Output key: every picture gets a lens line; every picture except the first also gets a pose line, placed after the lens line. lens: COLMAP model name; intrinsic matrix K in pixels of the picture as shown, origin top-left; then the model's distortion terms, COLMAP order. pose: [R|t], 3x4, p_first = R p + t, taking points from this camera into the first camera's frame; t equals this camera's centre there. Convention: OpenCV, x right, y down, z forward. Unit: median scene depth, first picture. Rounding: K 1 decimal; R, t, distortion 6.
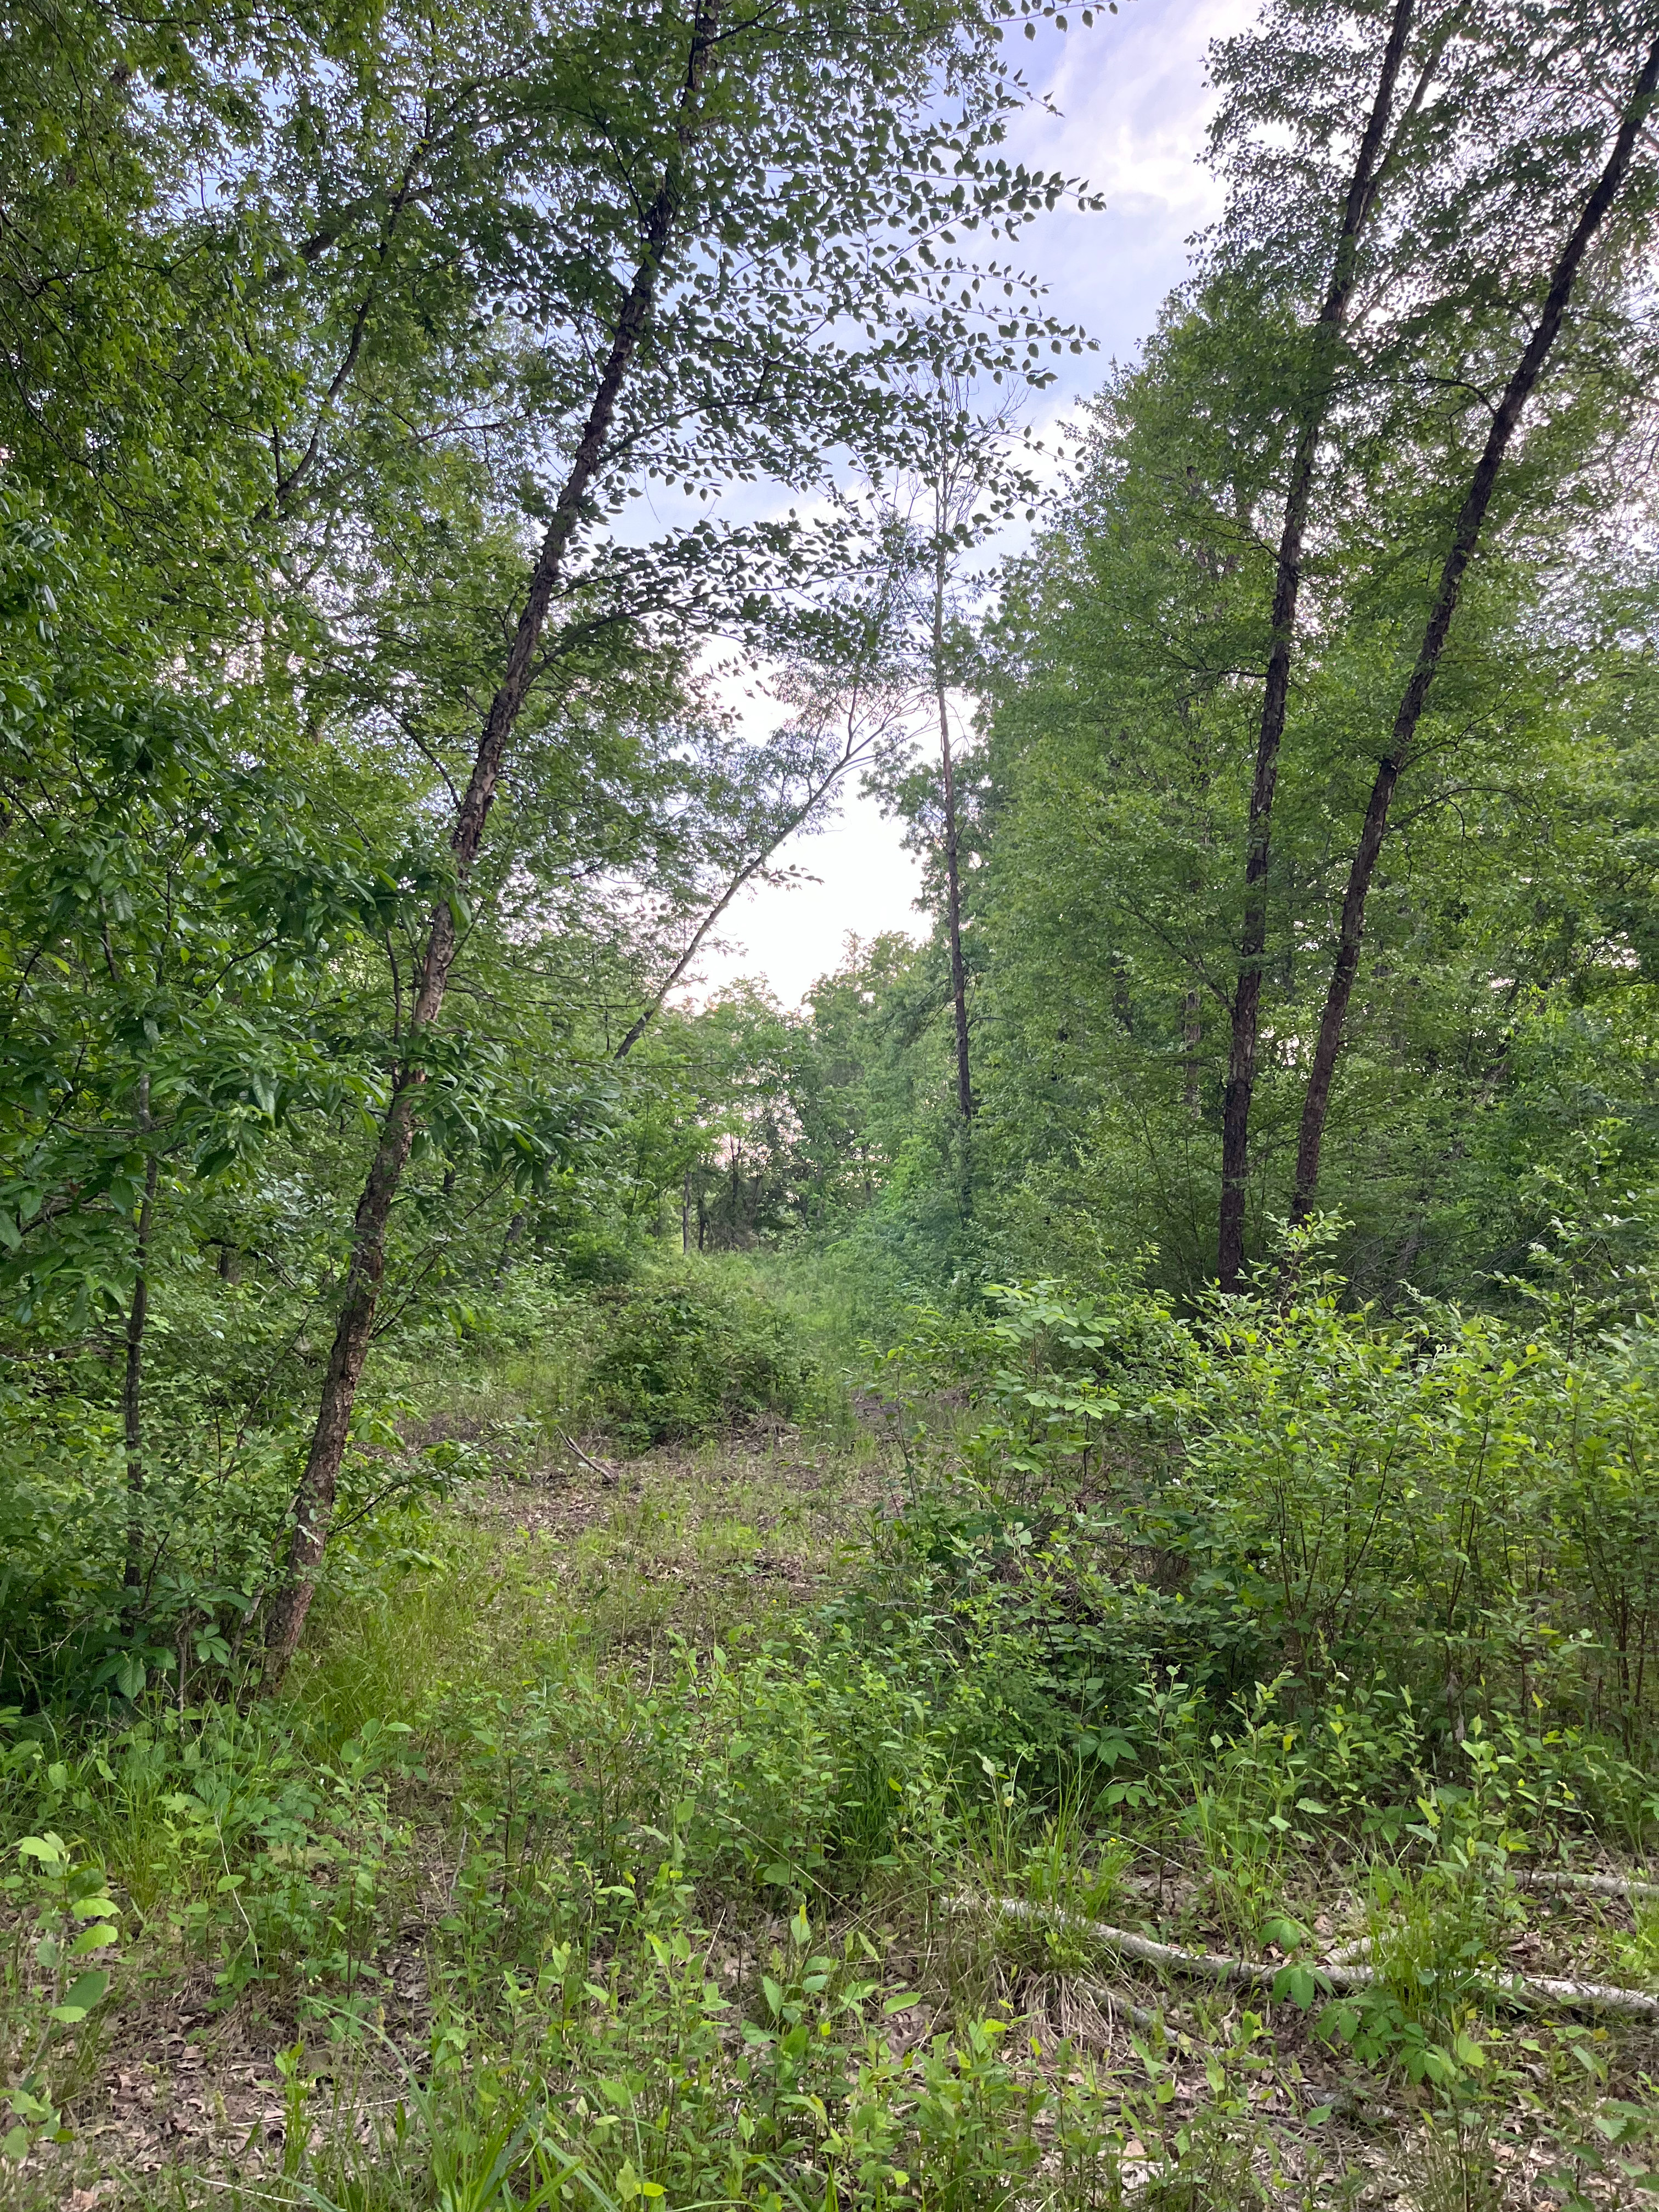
lens RADIAL K [[1685.4, 0, 831.0], [0, 1685.4, 1169.1], [0, 0, 1]] dist [0.414542, -0.000070]
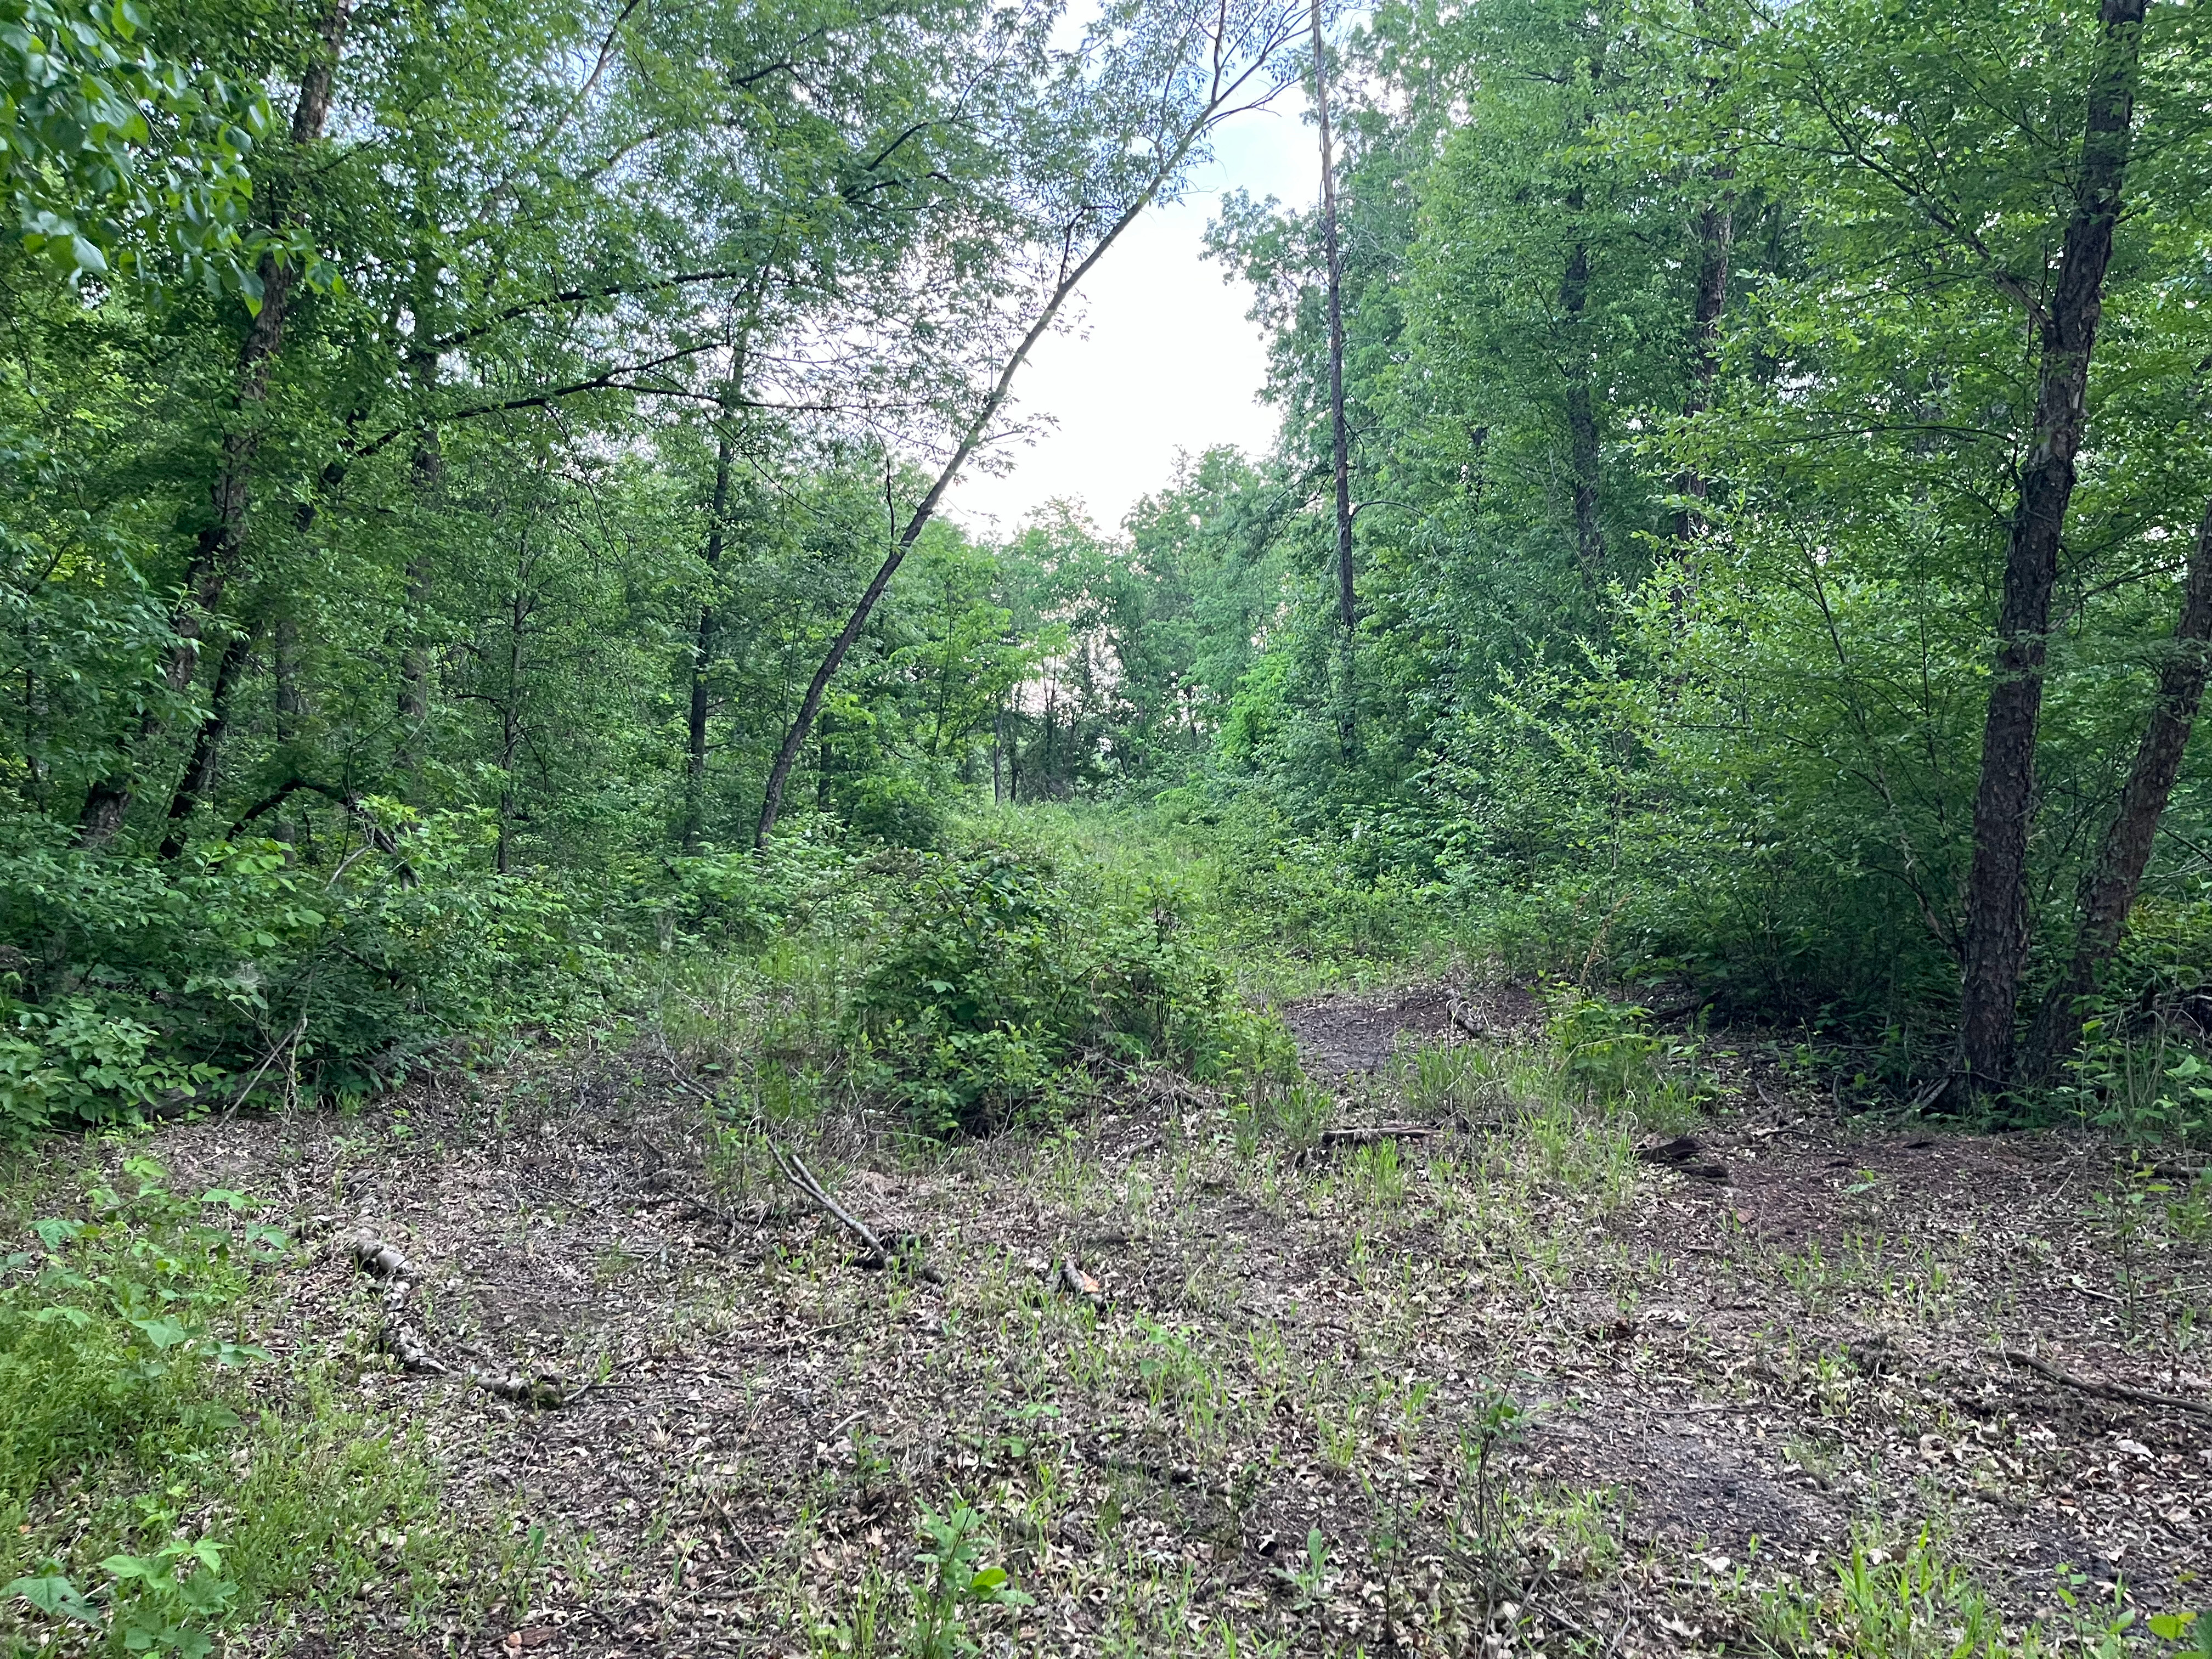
lens RADIAL K [[1668.0, 0, 1106.0], [0, 1668.0, 829.5], [0, 0, 1]] dist [-0.001375, -0.000428]
pose [[0.999751, -0.010359, -0.019749, -0.014152], [0.011610, 0.997859, 0.064361, 0.008463], [0.019040, -0.064575, 0.997731, 0.144733]]
